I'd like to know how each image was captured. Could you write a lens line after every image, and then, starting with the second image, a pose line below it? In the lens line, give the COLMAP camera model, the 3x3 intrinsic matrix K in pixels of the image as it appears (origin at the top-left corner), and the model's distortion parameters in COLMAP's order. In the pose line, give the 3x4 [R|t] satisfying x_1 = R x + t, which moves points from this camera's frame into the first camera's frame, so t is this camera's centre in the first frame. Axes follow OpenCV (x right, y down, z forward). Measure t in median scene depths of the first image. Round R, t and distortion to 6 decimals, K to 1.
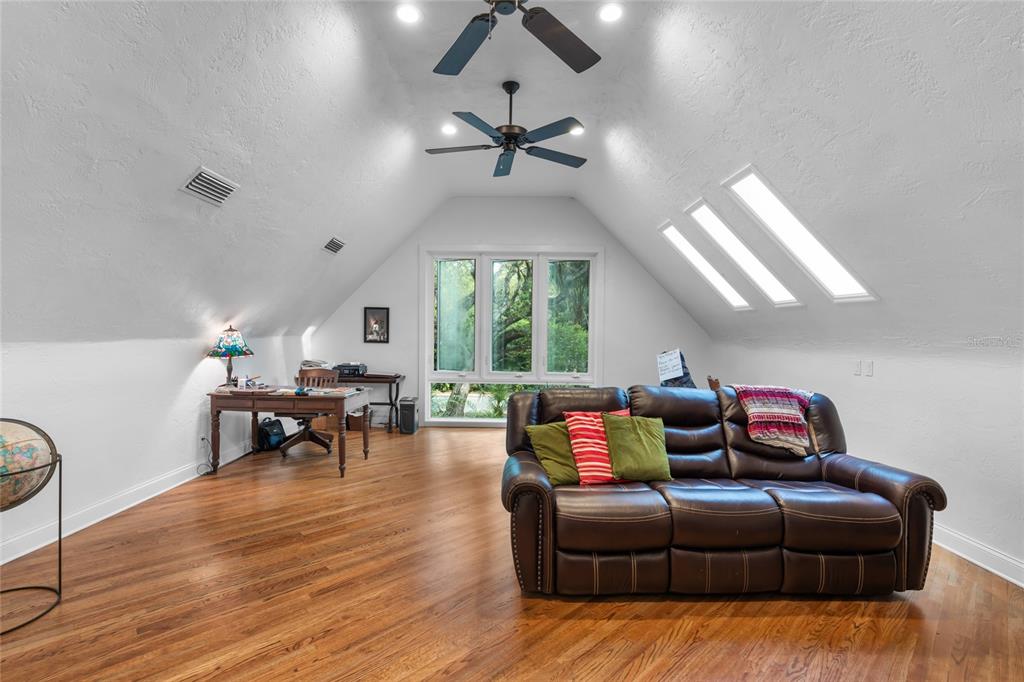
lens RADIAL K [[462.8, 0, 514.2], [0, 462.8, 337.7], [0, 0, 1]] dist [-0.001152, 0.000892]
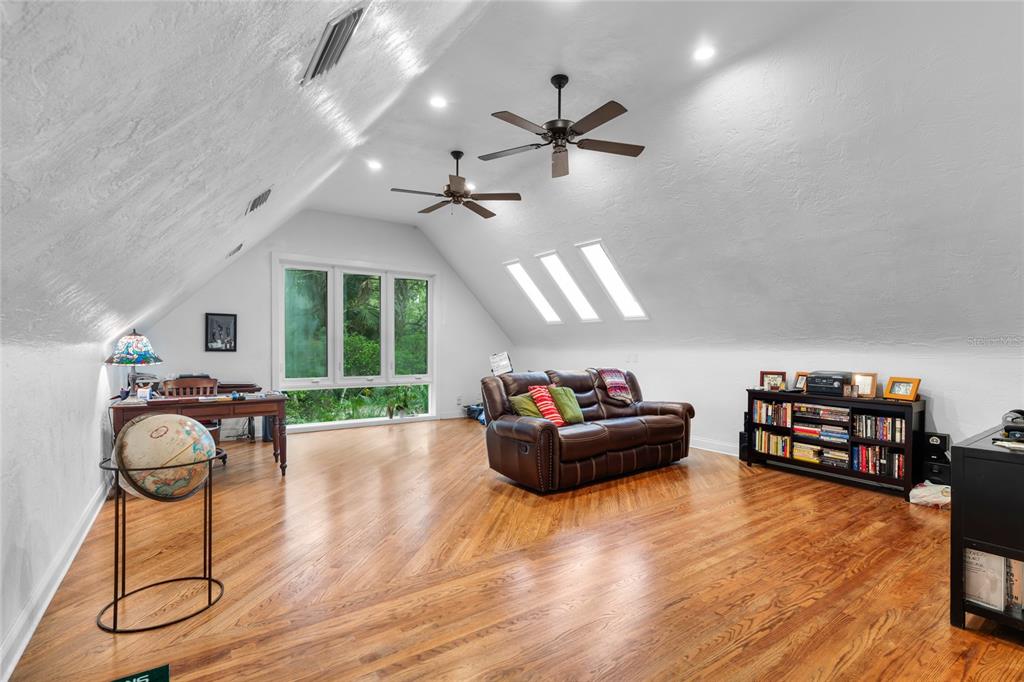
lens RADIAL K [[462.8, 0, 506.6], [0, 462.8, 342.5], [0, 0, 1]] dist [-0.001152, 0.000892]
pose [[0.819551, -0.002761, 0.573000, -0.801655], [0.014167, 0.999780, -0.015444, 0.034786], [-0.572831, 0.020775, 0.819410, -0.217045]]
